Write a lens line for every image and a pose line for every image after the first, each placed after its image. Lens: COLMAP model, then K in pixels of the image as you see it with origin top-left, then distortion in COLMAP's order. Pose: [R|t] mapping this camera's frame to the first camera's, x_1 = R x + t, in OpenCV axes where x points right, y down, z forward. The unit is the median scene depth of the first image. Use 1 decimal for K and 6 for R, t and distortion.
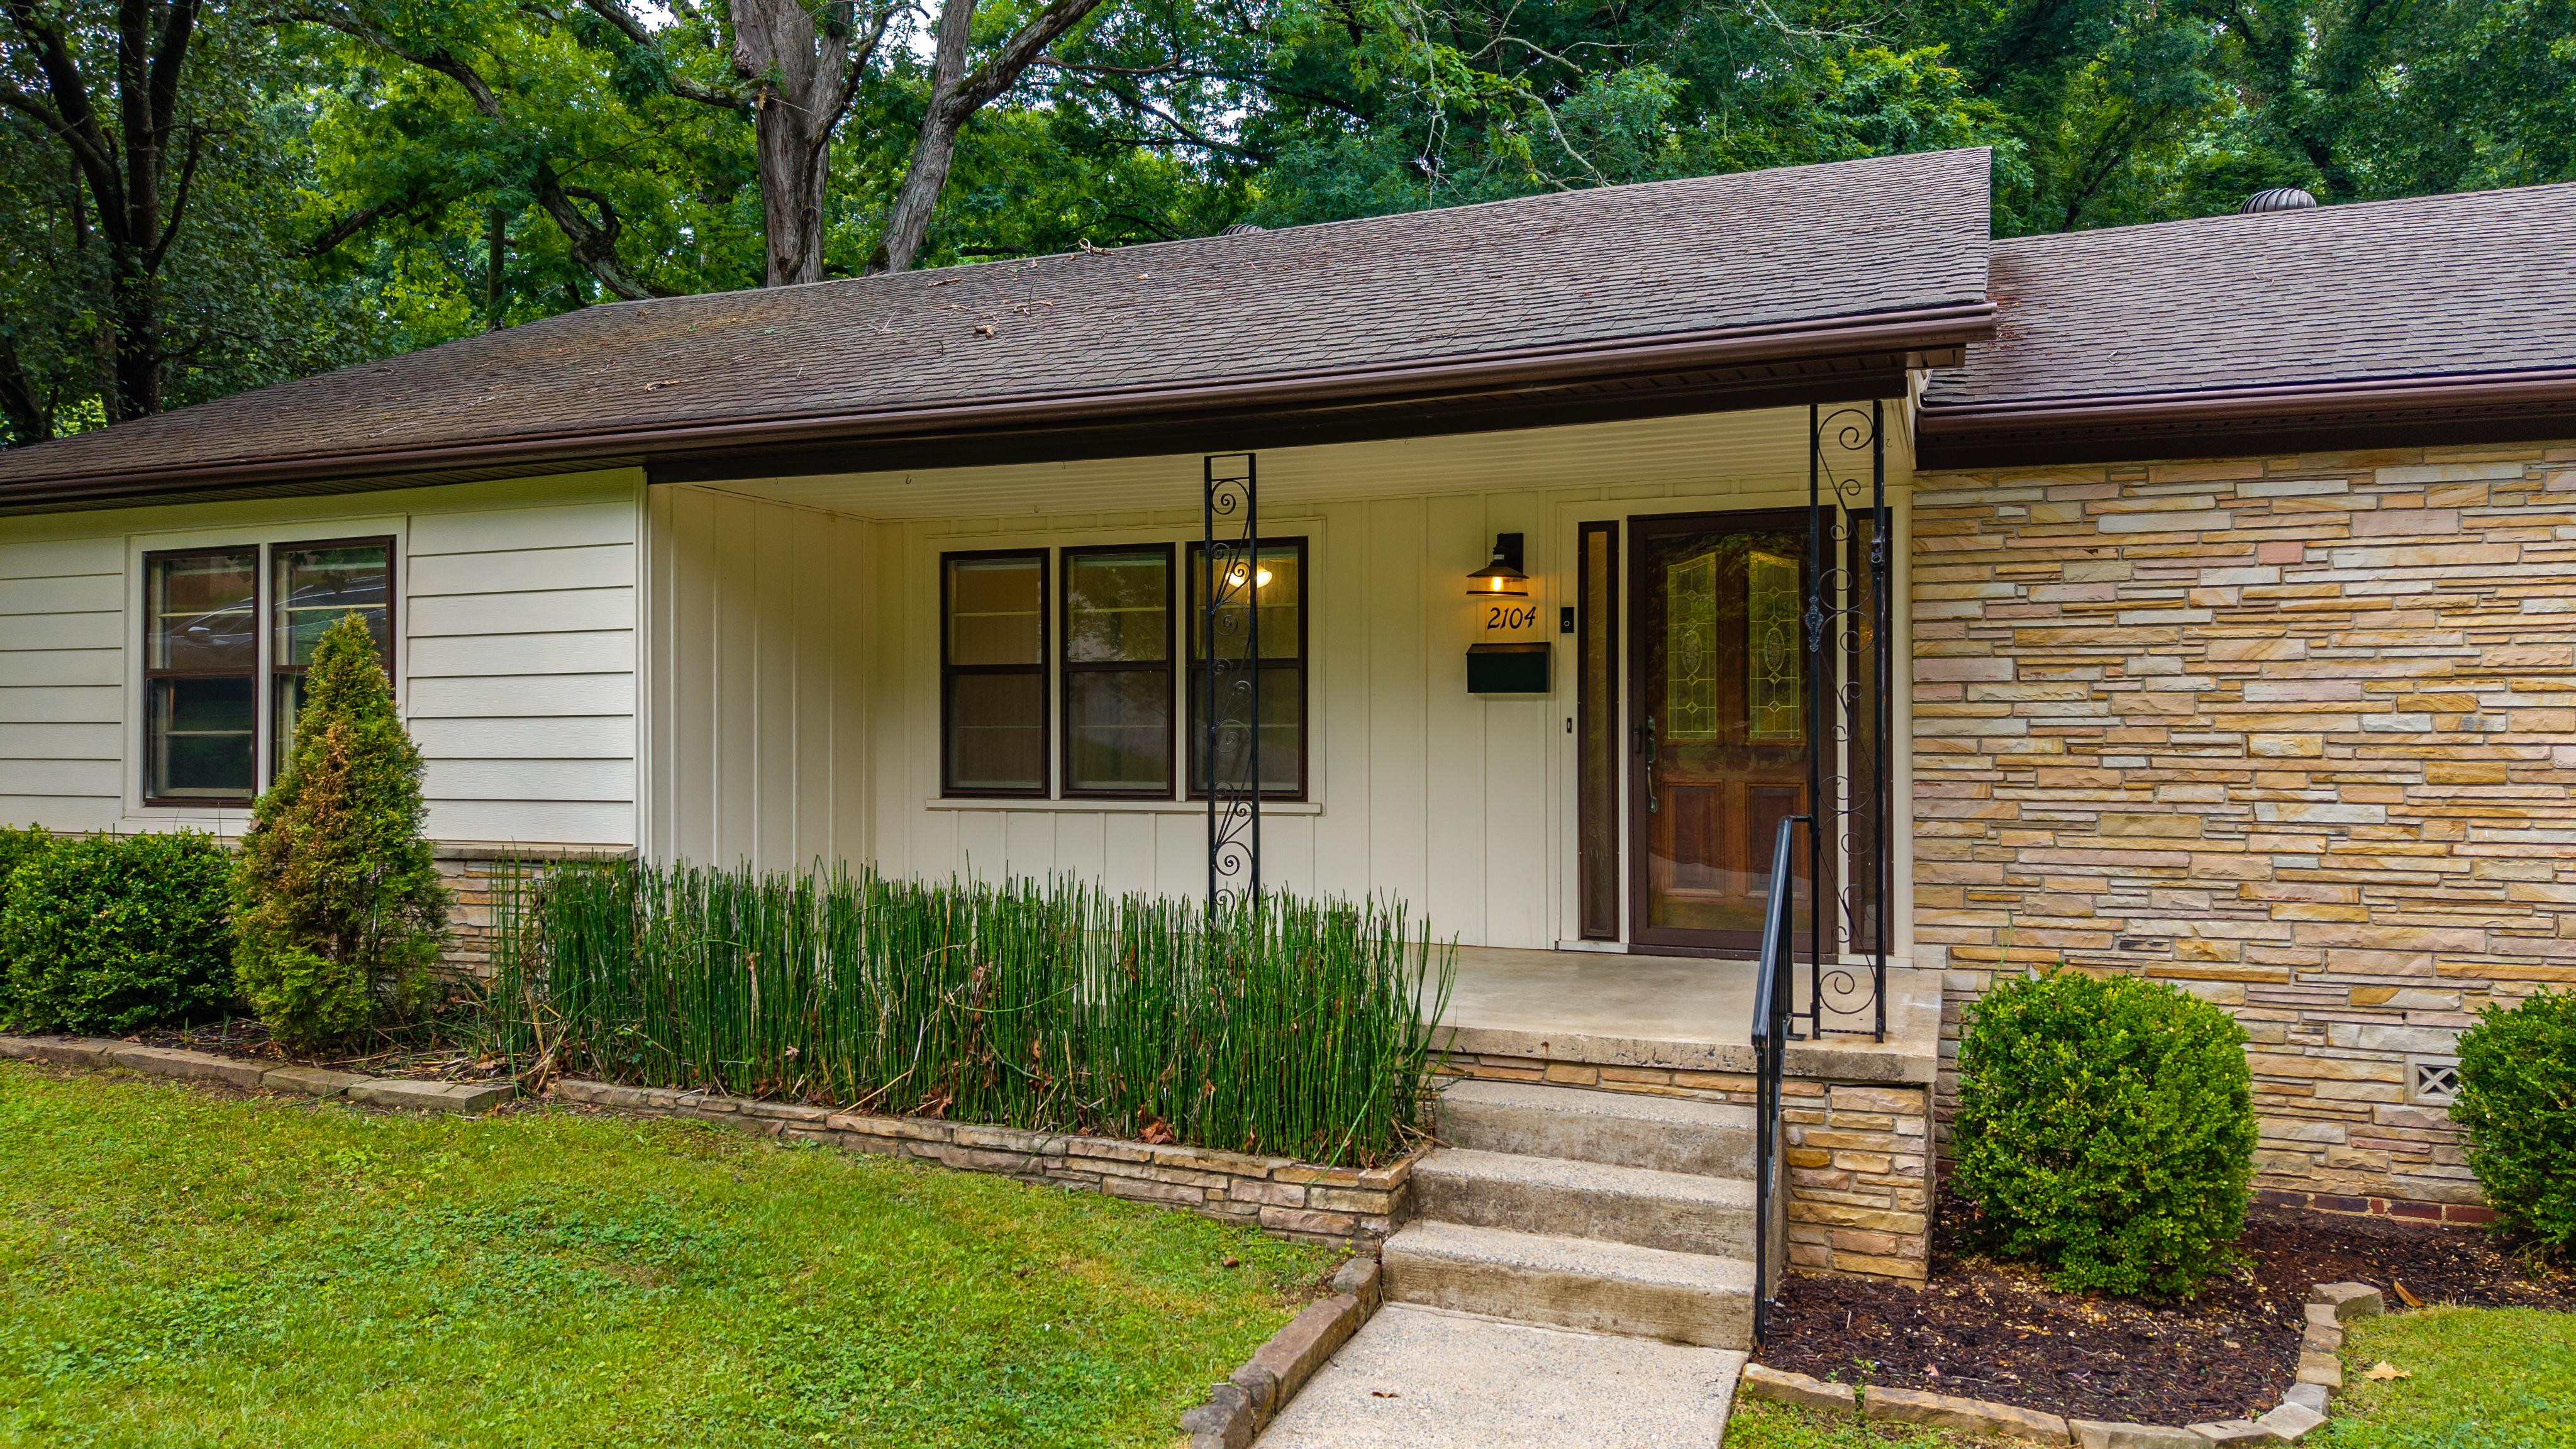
lens RADIAL K [[1702.1, 0, 1298.8], [0, 1702.1, 717.3], [0, 0, 1]] dist [0.030162, -0.001894]
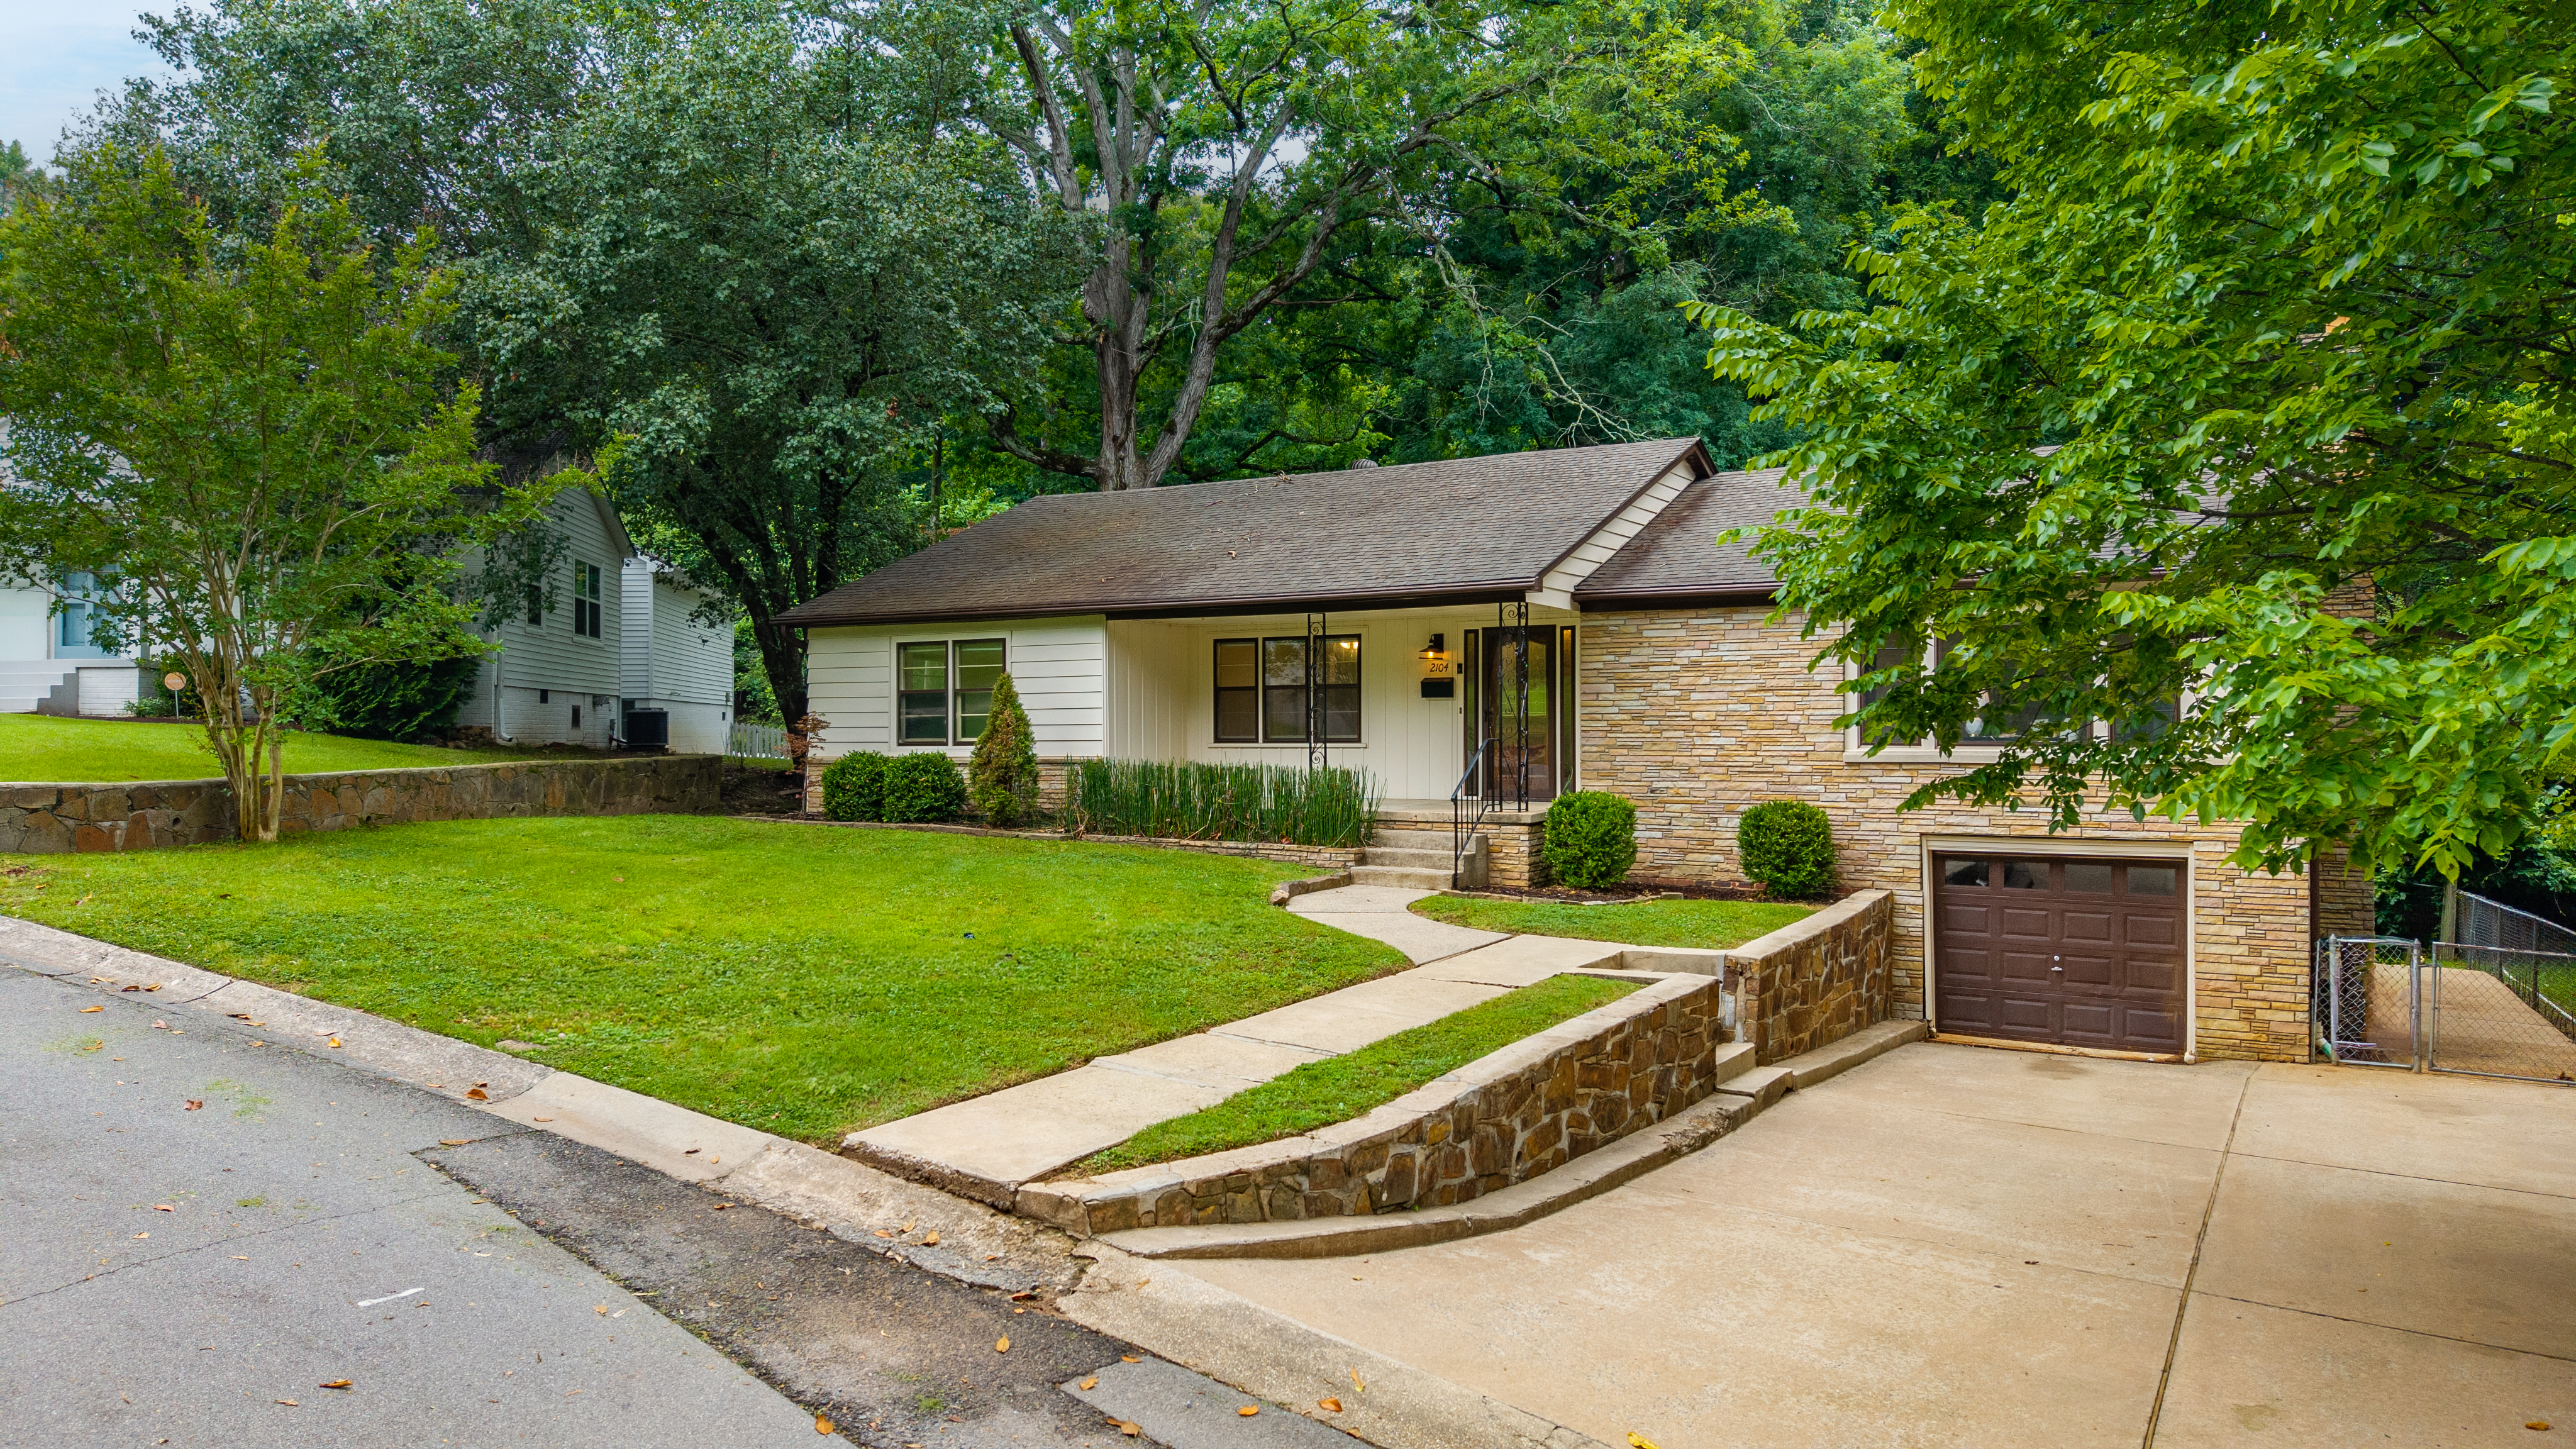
lens RADIAL K [[1702.1, 0, 1284.6], [0, 1702.1, 727.3], [0, 0, 1]] dist [0.030162, -0.001894]
pose [[0.987800, -0.001848, -0.155718, 0.320626], [0.002736, 0.999981, 0.005490, 0.016341], [0.155705, -0.005850, 0.987786, -1.659201]]
